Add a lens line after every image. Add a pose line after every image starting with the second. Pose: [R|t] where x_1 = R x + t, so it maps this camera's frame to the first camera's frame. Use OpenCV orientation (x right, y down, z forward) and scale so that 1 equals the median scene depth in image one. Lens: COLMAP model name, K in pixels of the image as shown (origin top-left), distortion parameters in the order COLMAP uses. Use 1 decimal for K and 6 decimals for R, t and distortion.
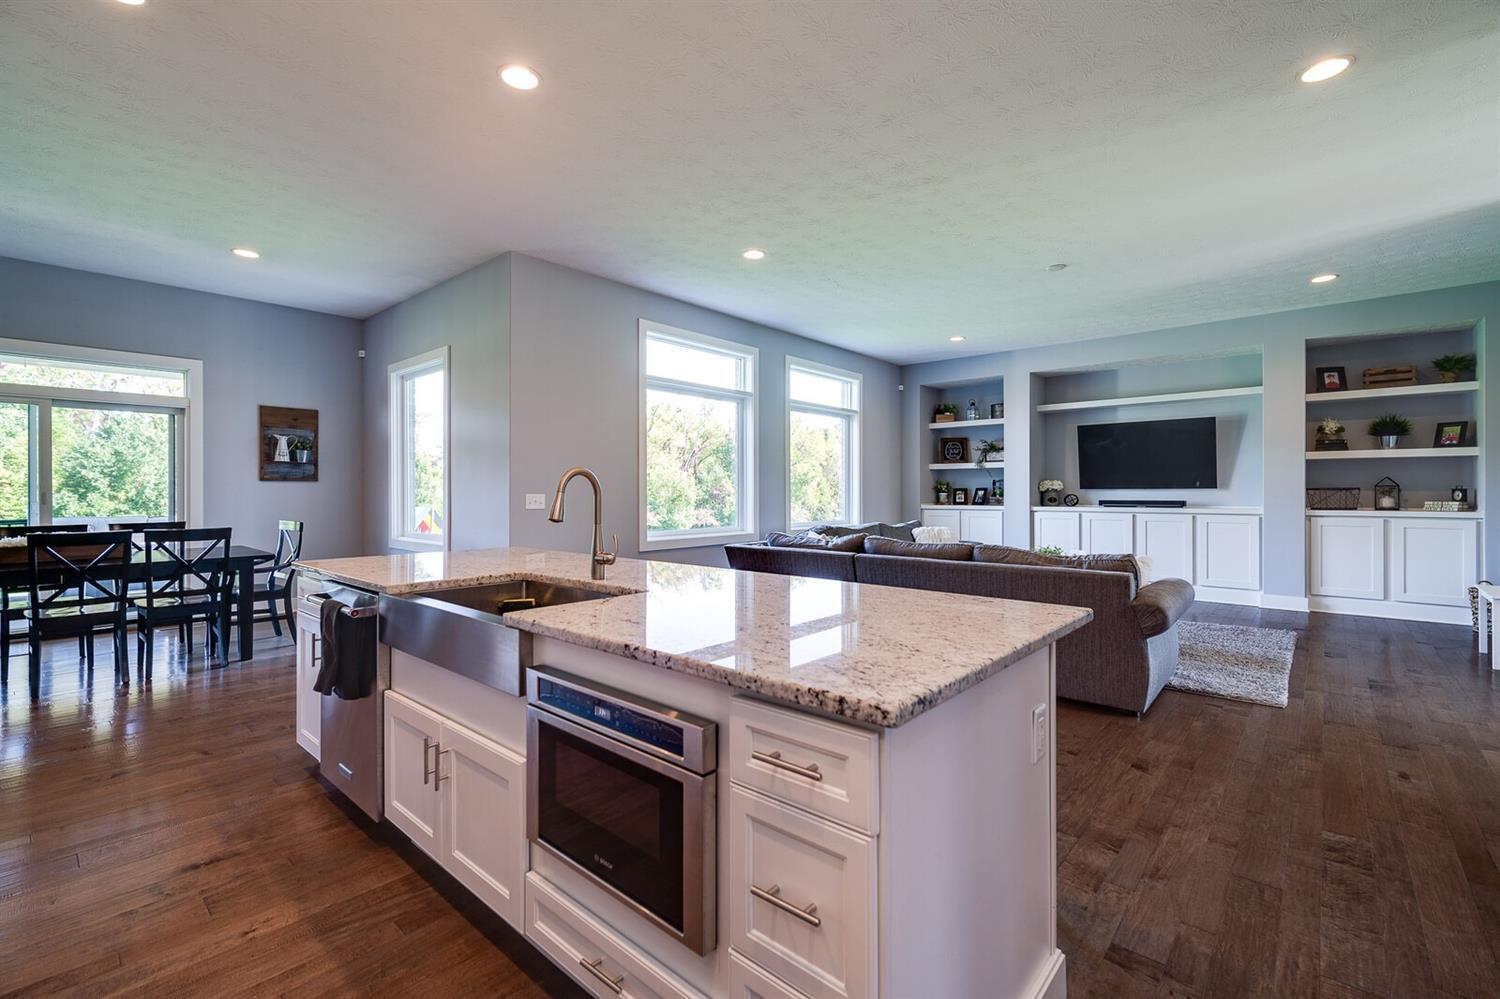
lens RADIAL K [[645.7, 0, 750.0], [0, 645.7, 499.5], [0, 0, 1]] dist [0.001188, 0.000117]
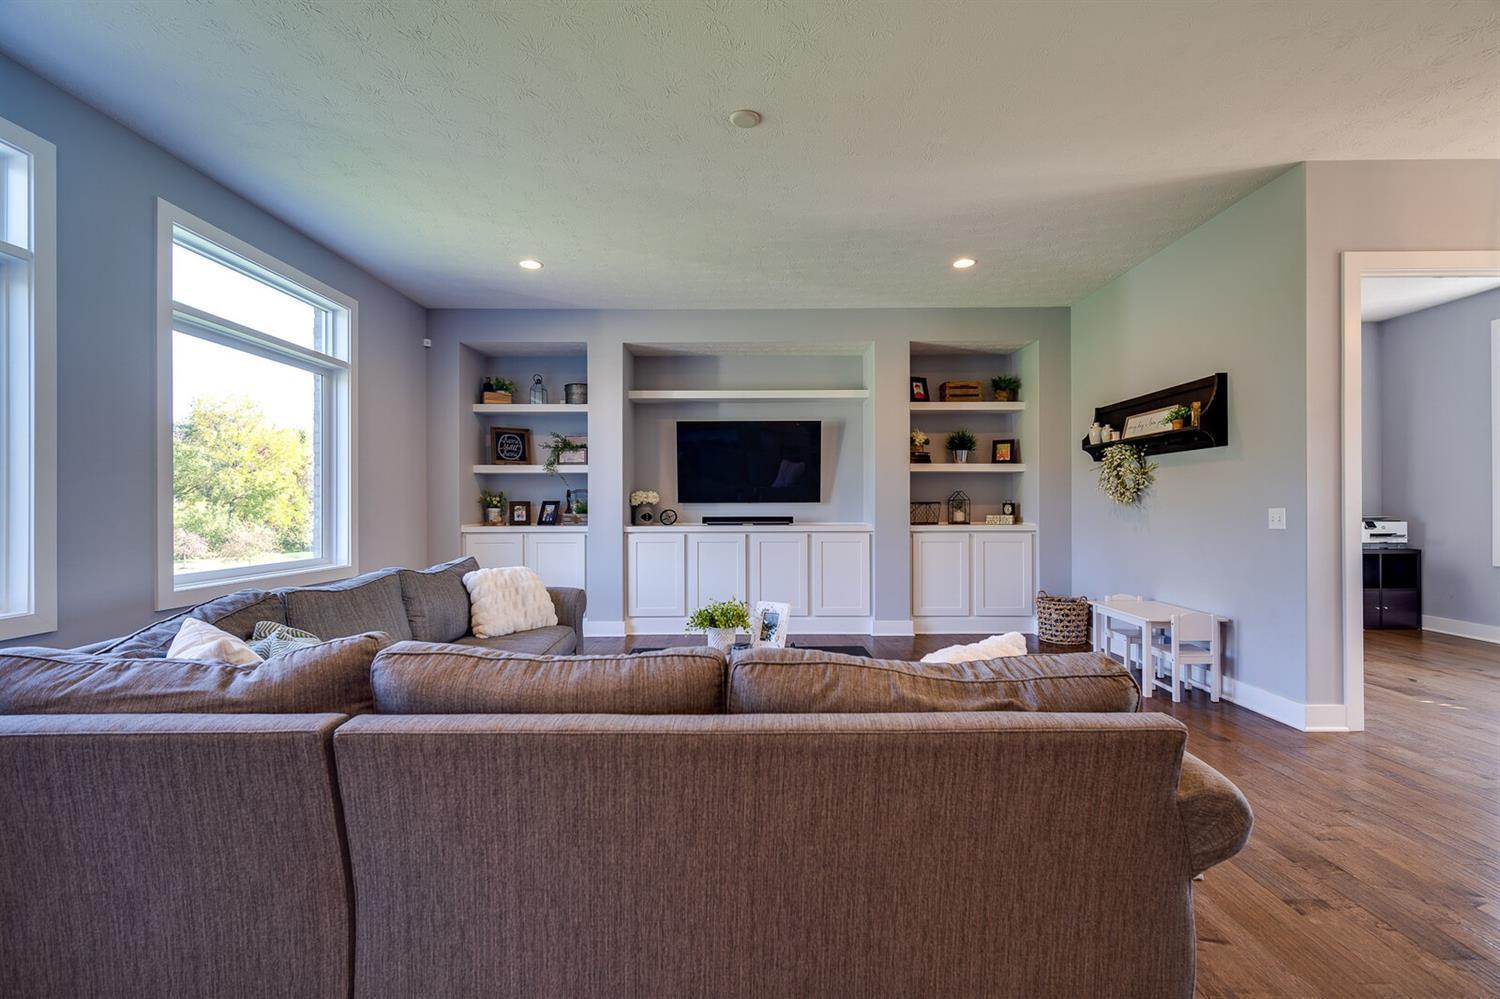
lens RADIAL K [[645.7, 0, 750.0], [0, 645.7, 499.5], [0, 0, 1]] dist [0.001188, 0.000117]
pose [[0.750333, 0.005836, 0.661034, 0.059711], [0.009385, 0.999766, -0.019479, -0.004221], [-0.660993, 0.020819, 0.750103, 0.359112]]
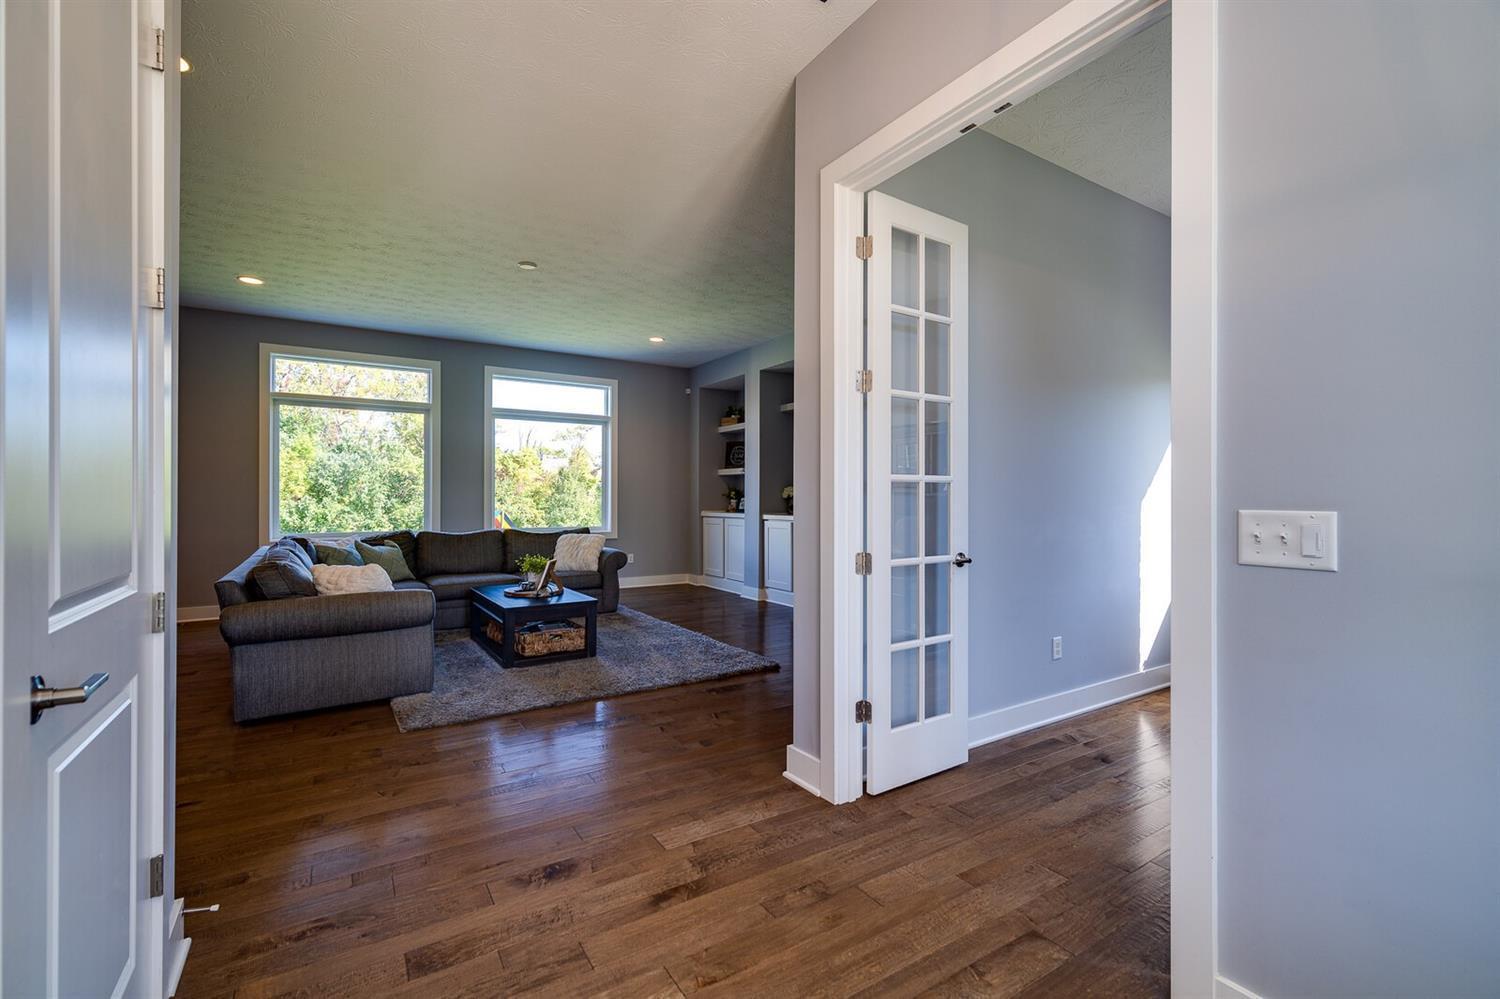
lens RADIAL K [[645.7, 0, 750.0], [0, 645.7, 499.5], [0, 0, 1]] dist [0.001188, 0.000117]
pose [[0.962014, 0.005569, -0.272945, 0.671396], [-0.008604, 0.999914, -0.009923, -0.001899], [0.272866, 0.011894, 0.961979, 0.106433]]
